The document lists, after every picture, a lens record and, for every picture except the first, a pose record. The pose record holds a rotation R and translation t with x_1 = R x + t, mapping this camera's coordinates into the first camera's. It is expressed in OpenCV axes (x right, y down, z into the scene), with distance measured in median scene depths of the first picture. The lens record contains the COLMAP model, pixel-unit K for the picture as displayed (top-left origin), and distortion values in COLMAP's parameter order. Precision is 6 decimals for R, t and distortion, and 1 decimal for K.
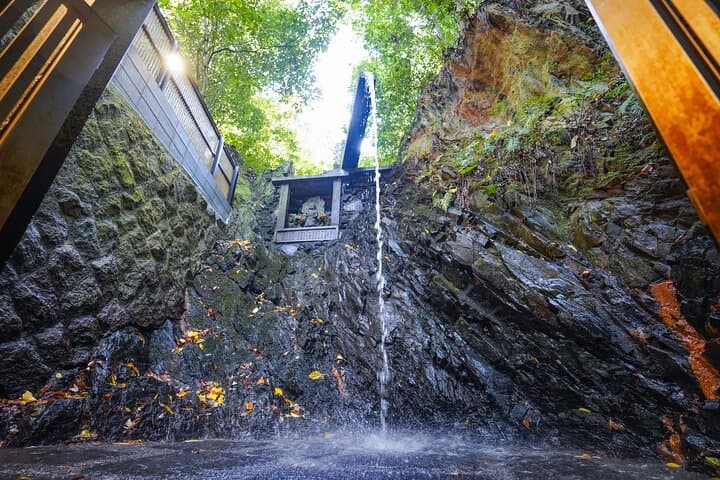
lens RADIAL K [[350.4, 0, 364.9], [0, 350.4, 238.8], [0, 0, 1]] dist [-0.077067, 0.034815]
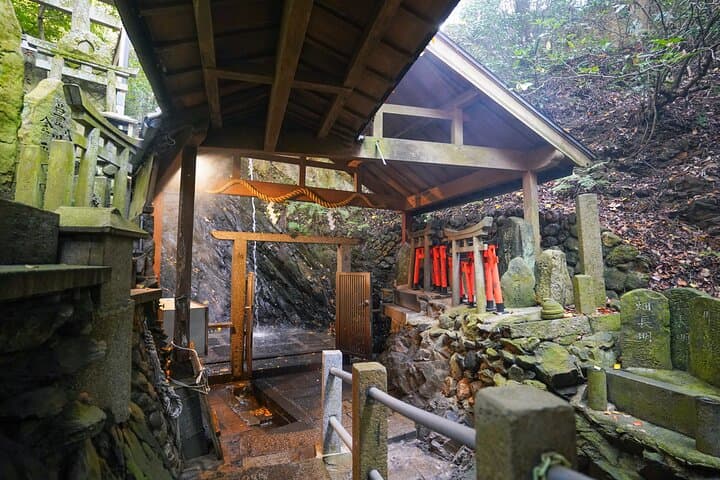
lens RADIAL K [[363.0, 0, 360.0], [0, 363.0, 240.0], [0, 0, 1]] dist [-0.082342, 0.038827]
pose [[0.741338, 0.038264, 0.670040, -0.993892], [-0.315673, 0.900920, 0.297815, -0.973767], [-0.592257, -0.432295, 0.679965, -0.964091]]
